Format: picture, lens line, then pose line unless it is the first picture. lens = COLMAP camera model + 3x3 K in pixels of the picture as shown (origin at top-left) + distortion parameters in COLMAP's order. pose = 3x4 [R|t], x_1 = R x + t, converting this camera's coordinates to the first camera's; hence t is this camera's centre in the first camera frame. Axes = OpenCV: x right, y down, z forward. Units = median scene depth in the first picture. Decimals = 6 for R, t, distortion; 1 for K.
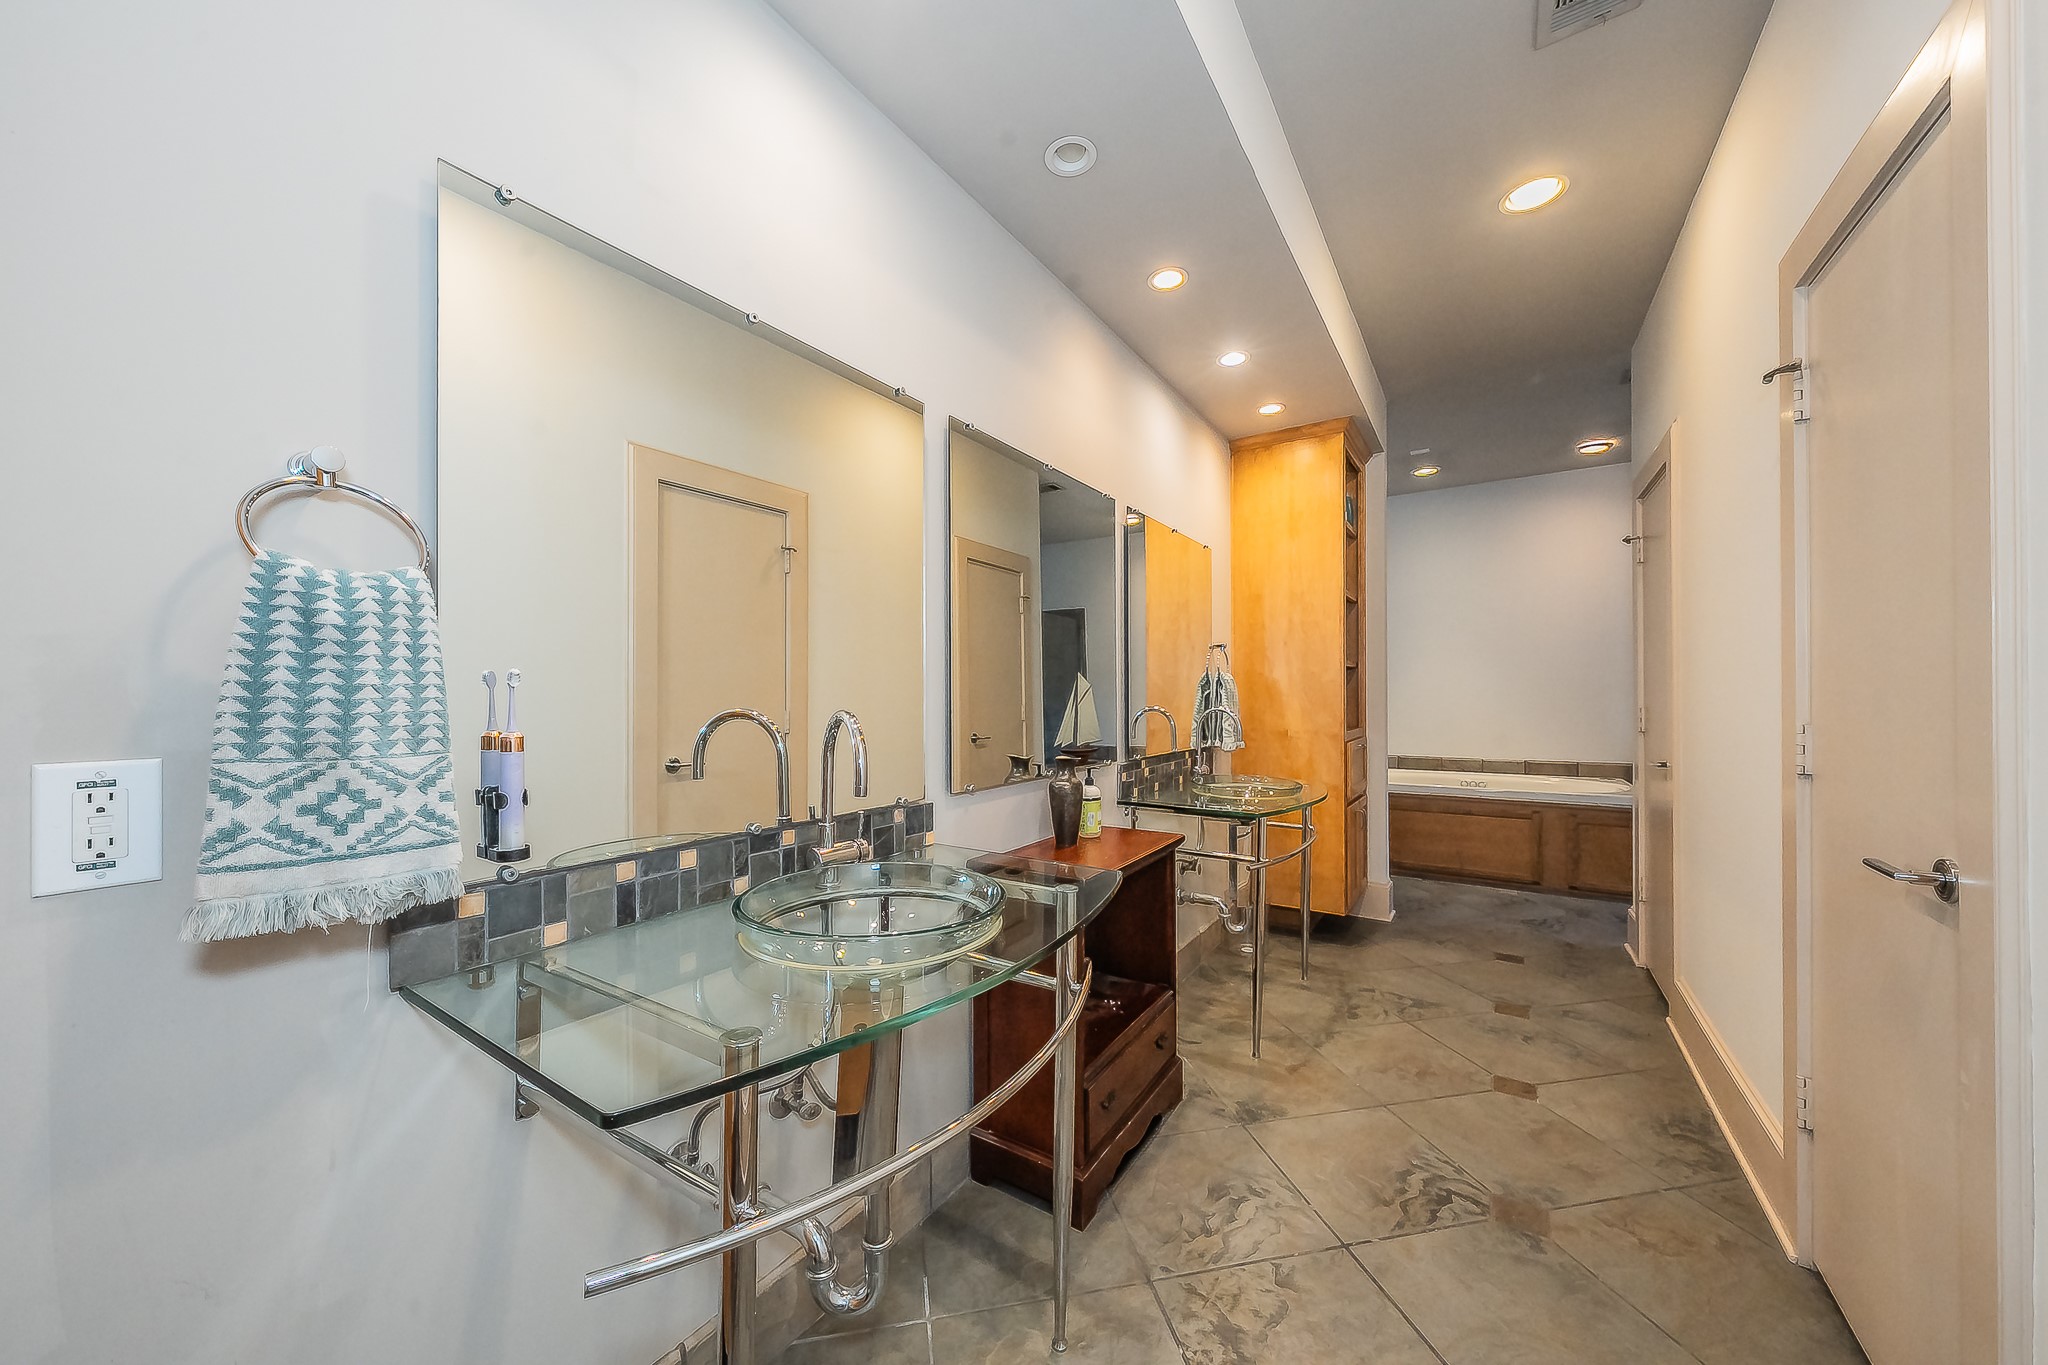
lens RADIAL K [[728.1, 0, 1024.0], [0, 728.1, 682.5], [0, 0, 1]] dist [-0.001412, -0.000026]
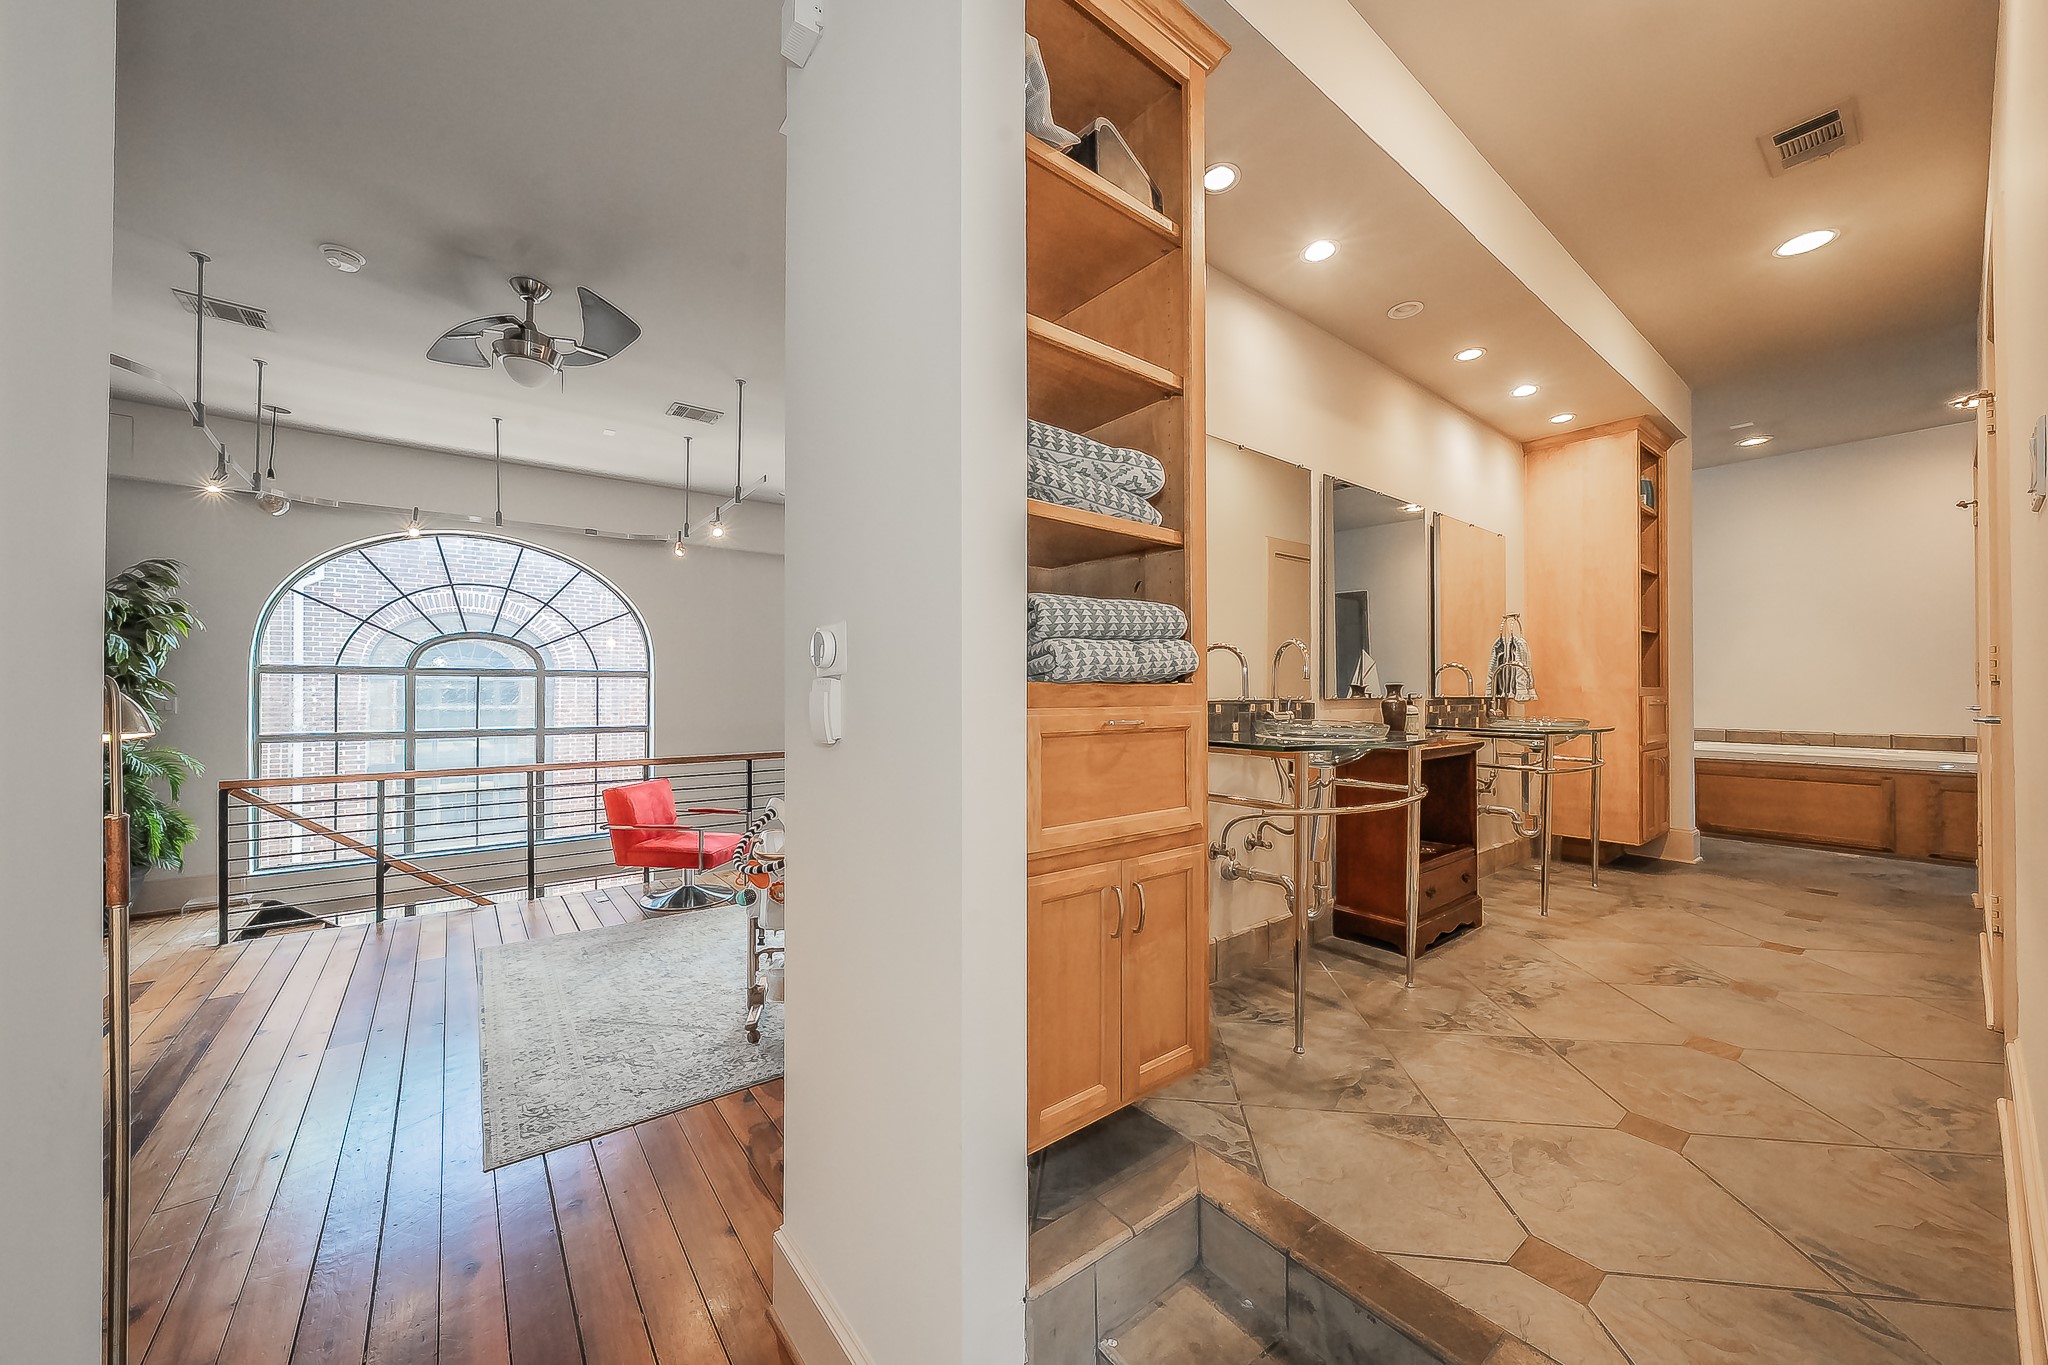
lens RADIAL K [[713.2, 0, 1021.4], [0, 713.2, 670.4], [0, 0, 1]] dist [-0.001026, 0.000033]
pose [[0.941937, 0.001953, -0.335784, -0.109084], [-0.003151, 0.999990, -0.003023, 0.050089], [0.335775, 0.003906, 0.941934, -0.412554]]
